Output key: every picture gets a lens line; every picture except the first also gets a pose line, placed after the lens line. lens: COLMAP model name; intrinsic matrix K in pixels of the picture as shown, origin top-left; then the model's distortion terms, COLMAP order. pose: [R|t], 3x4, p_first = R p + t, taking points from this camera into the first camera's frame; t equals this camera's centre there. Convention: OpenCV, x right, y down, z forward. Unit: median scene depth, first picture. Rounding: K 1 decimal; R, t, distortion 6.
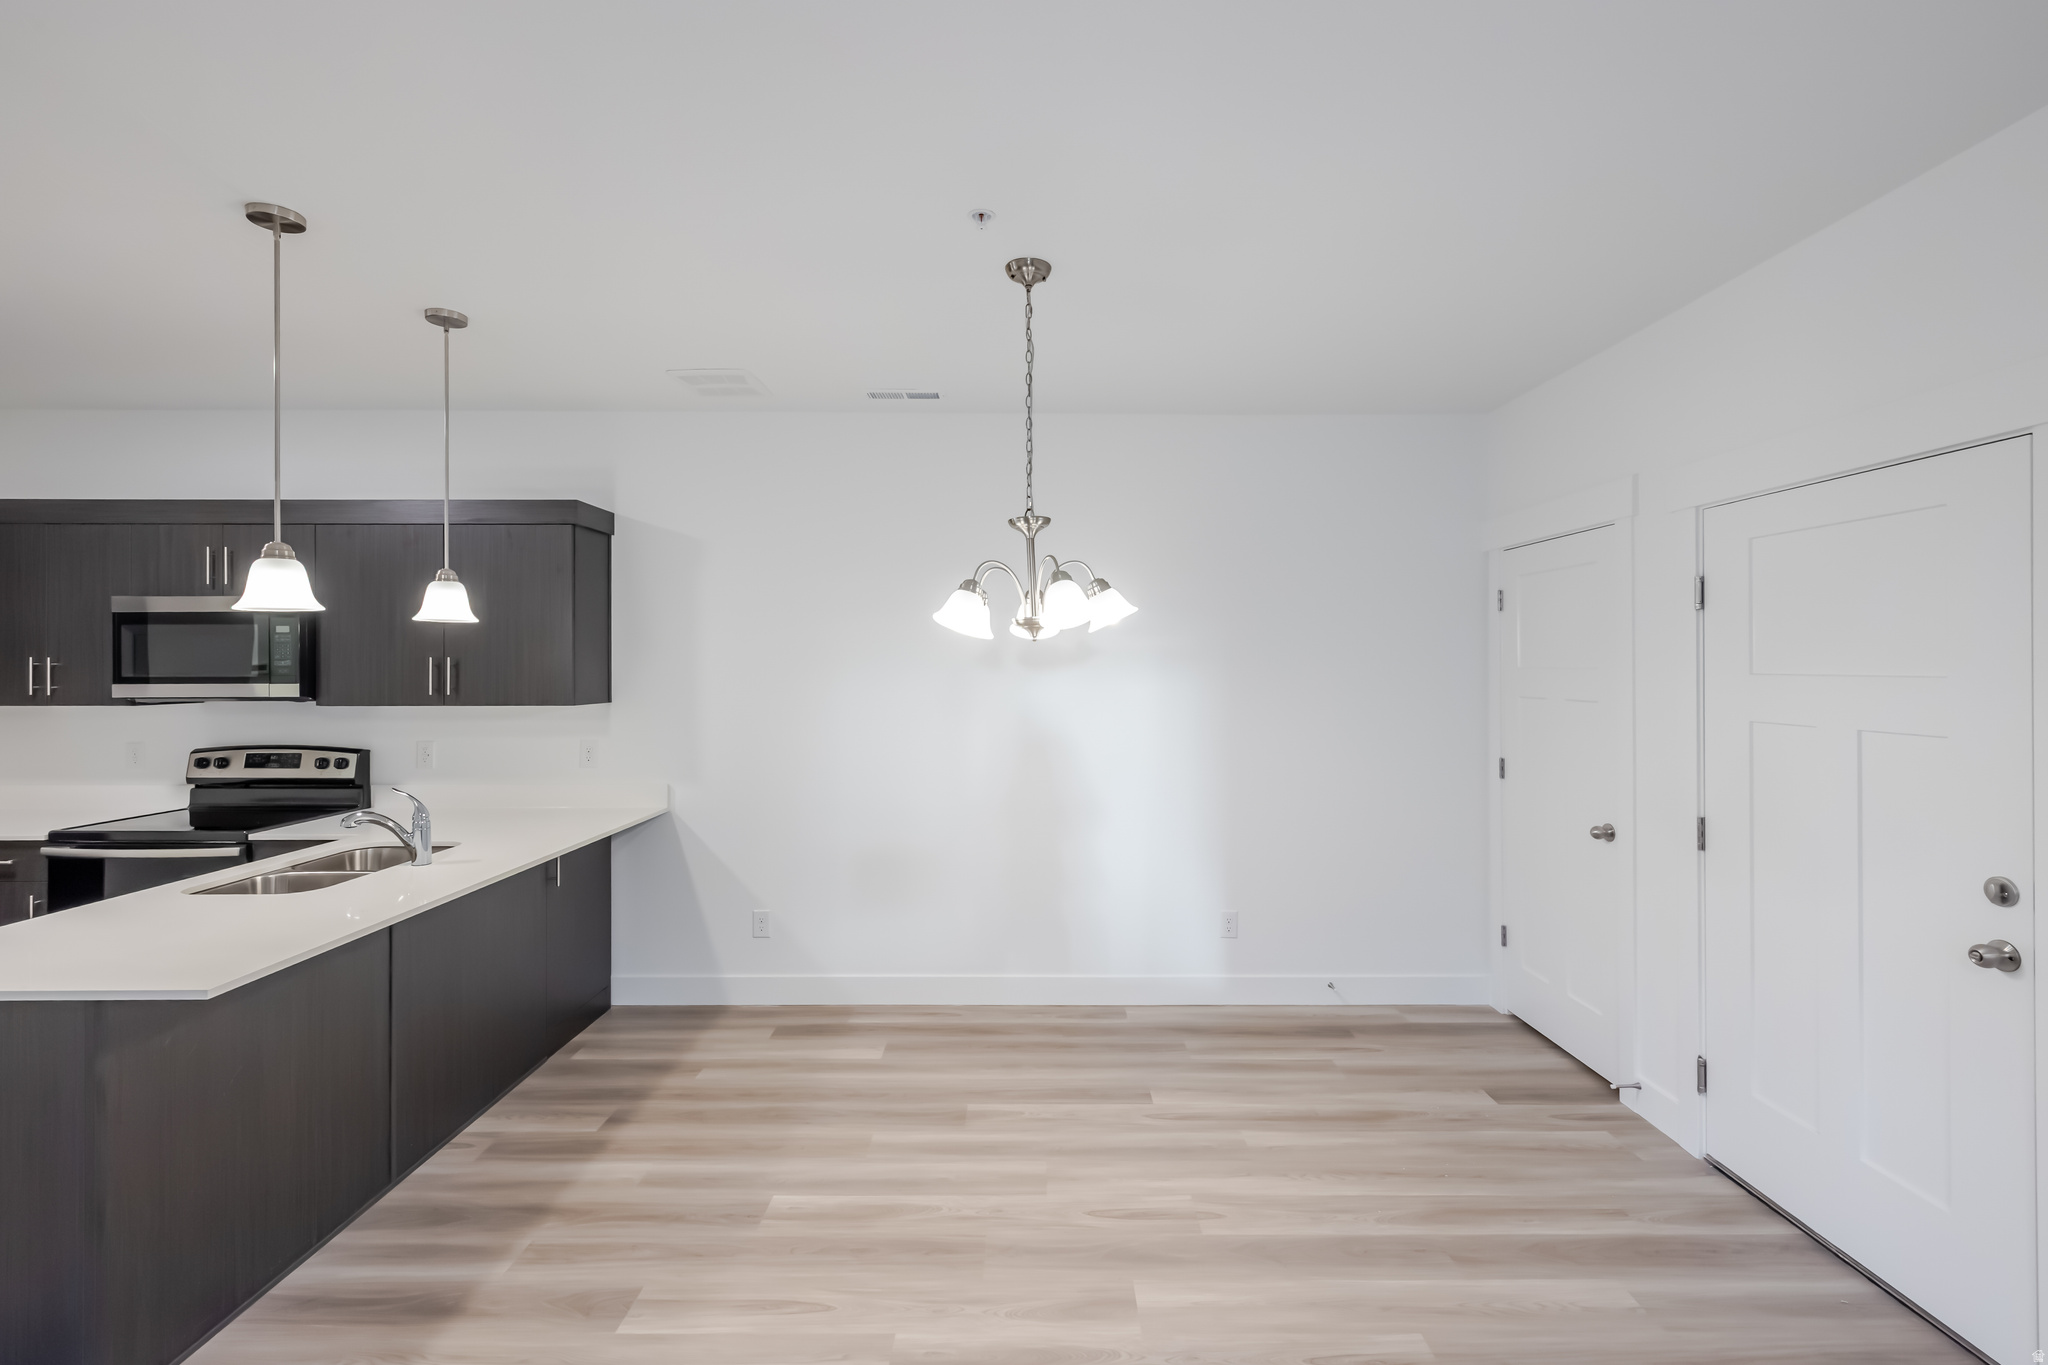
lens RADIAL K [[878.7, 0, 1028.8], [0, 878.7, 658.5], [0, 0, 1]] dist [0.001657, 0.000144]
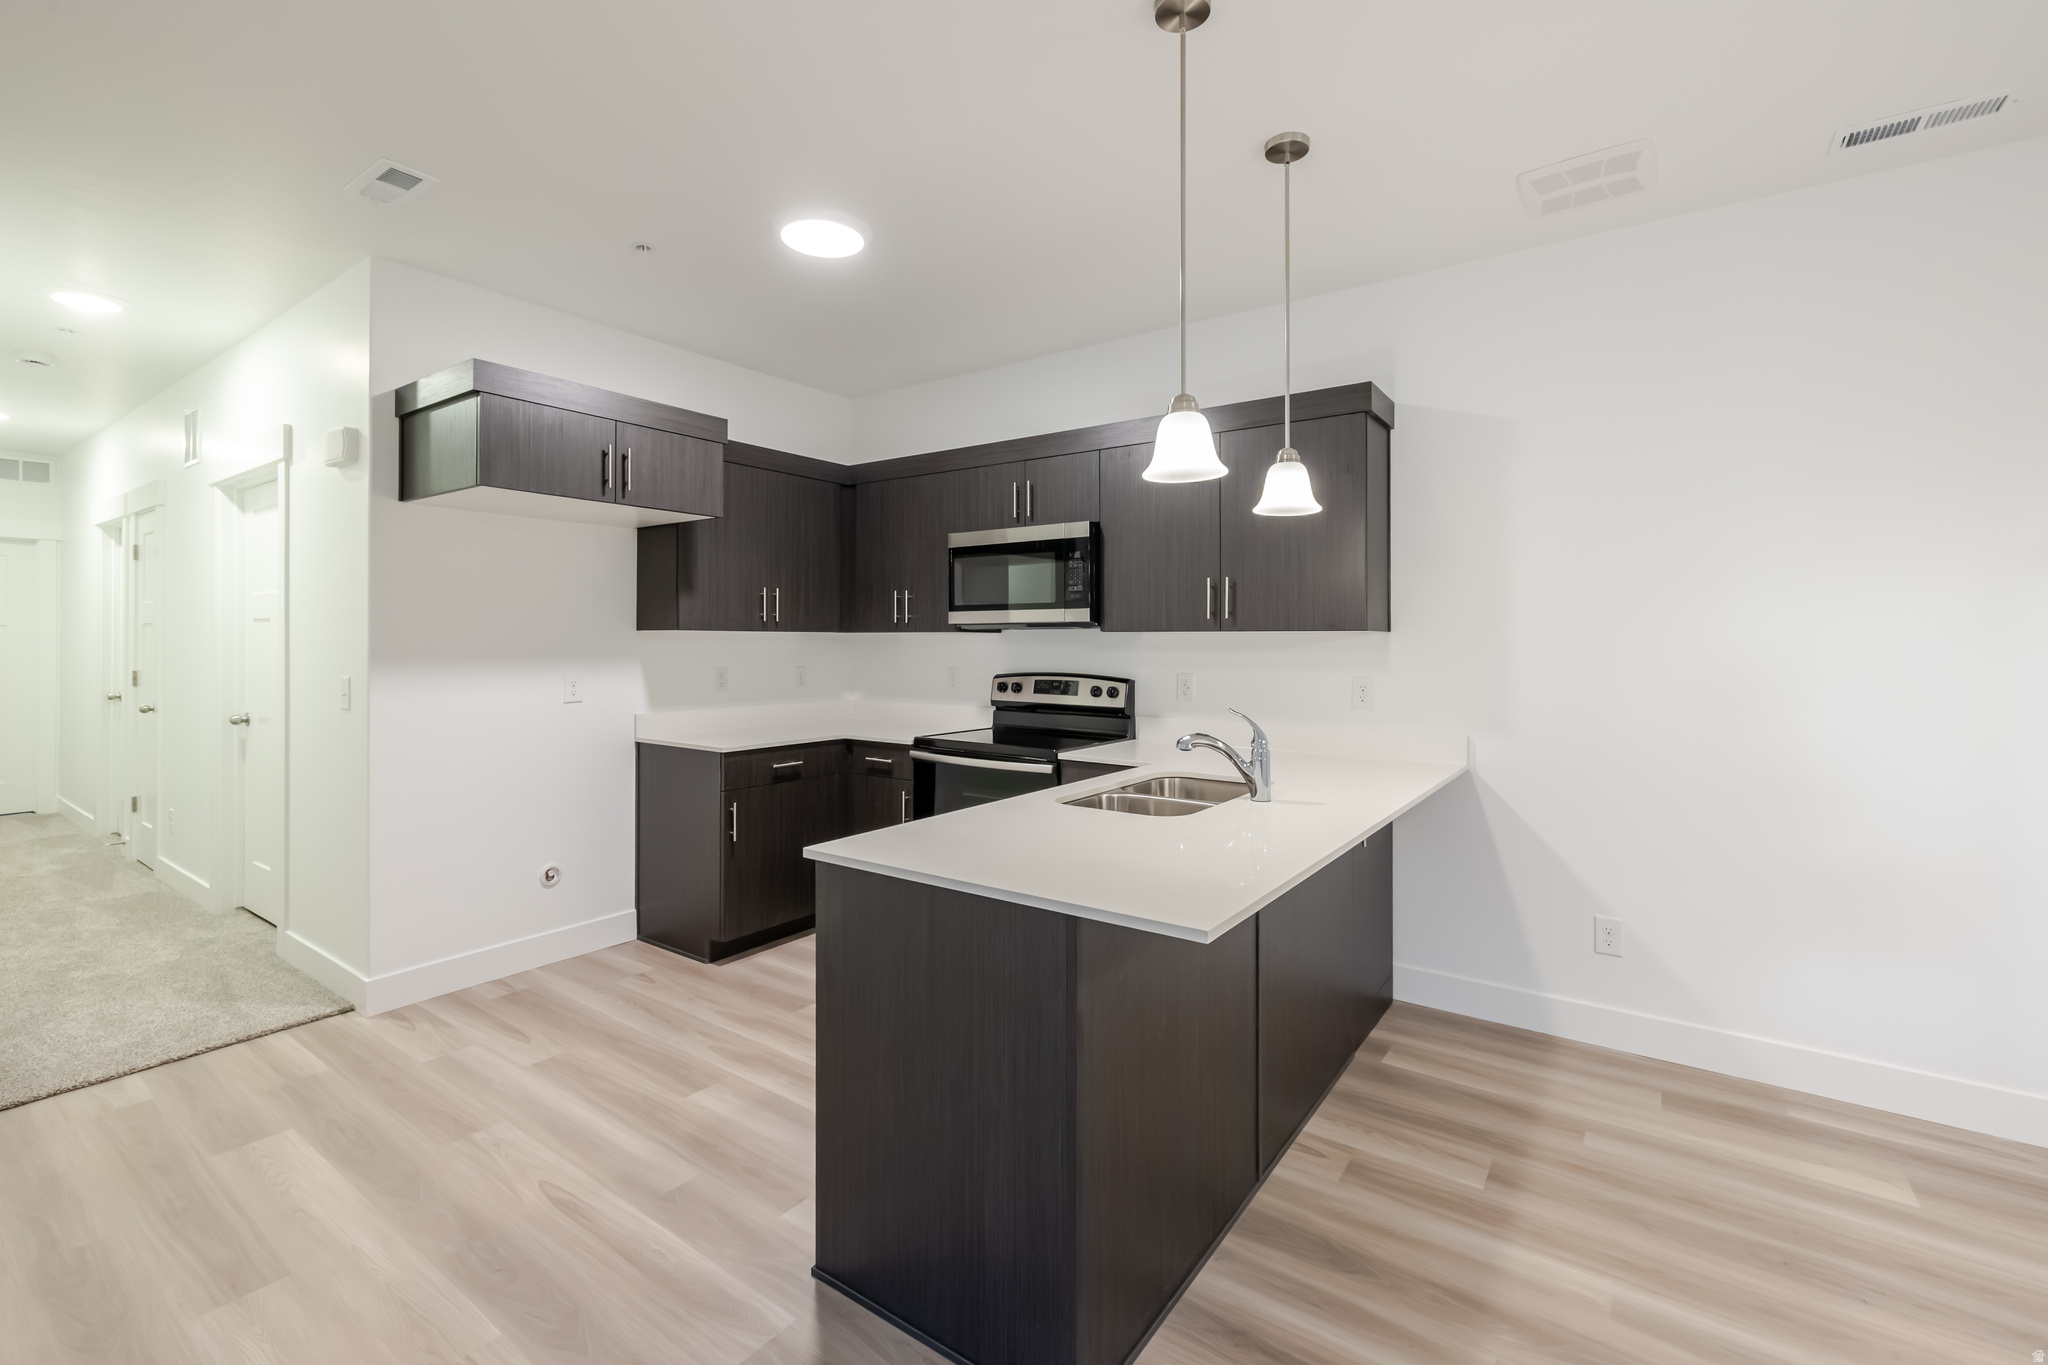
lens RADIAL K [[871.7, 0, 1027.9], [0, 871.7, 638.2], [0, 0, 1]] dist [0.000937, -0.000238]
pose [[0.812564, 0.000387, -0.582872, -0.303142], [-0.000387, 1.000000, 0.000124, 0.061760], [0.582872, 0.000125, 0.812564, 0.149749]]
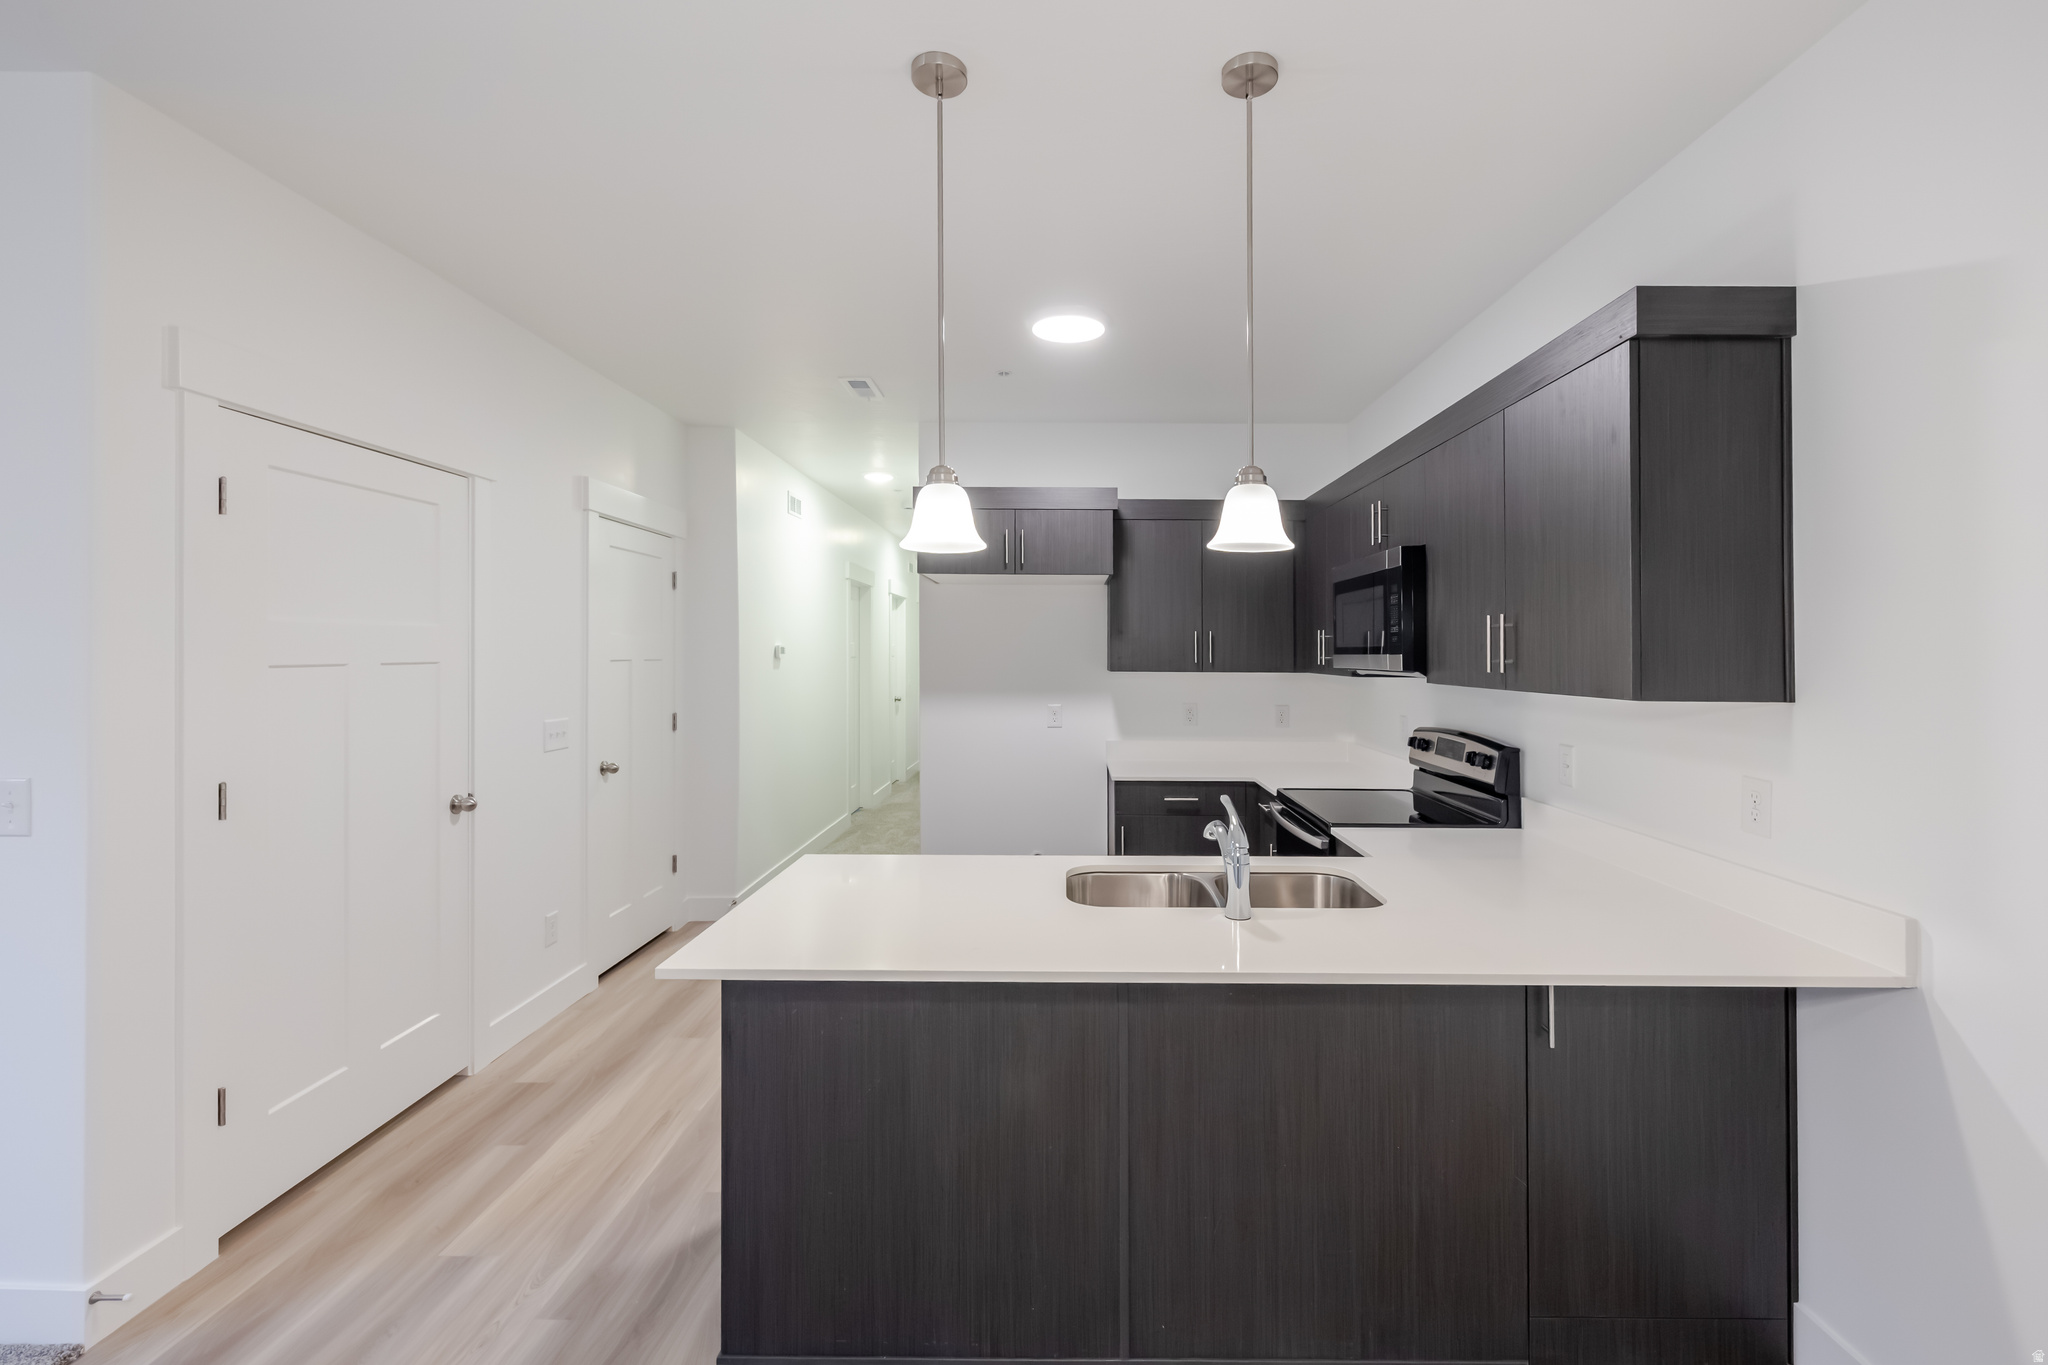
lens RADIAL K [[891.2, 0, 1061.6], [0, 891.2, 649.2], [0, 0, 1]] dist [-0.014475, -0.000107]
pose [[-0.016513, -0.004832, -0.999852, -0.013213], [-0.000485, 0.999988, -0.004825, 0.028026], [0.999864, 0.000405, -0.016516, 0.693892]]
